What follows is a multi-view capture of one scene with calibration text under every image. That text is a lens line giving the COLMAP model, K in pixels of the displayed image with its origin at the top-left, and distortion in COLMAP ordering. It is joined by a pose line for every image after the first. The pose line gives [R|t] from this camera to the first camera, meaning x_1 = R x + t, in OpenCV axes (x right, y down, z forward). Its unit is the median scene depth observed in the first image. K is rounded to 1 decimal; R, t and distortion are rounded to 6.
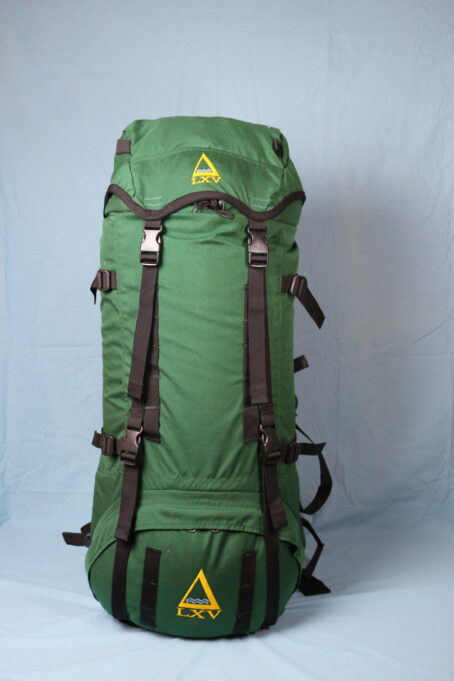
lens RADIAL K [[1007.9, 0, 226.2], [0, 1007.9, 341.7], [0, 0, 1]] dist [-0.033224, 0.000000]
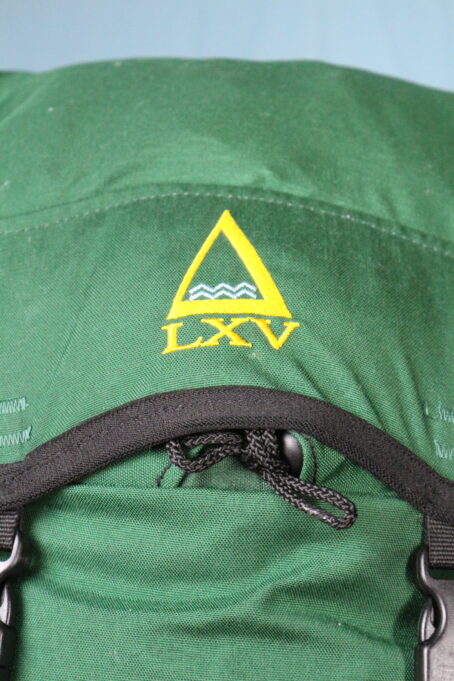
lens RADIAL K [[1128.1, 0, 228.8], [0, 1128.1, 339.5], [0, 0, 1]] dist [0.111180, 0.000000]
pose [[0.993632, 0.024195, -0.110044, 0.006538], [-0.032090, 0.996992, -0.070552, -0.141799], [0.108006, 0.073634, 0.991419, 0.757652]]
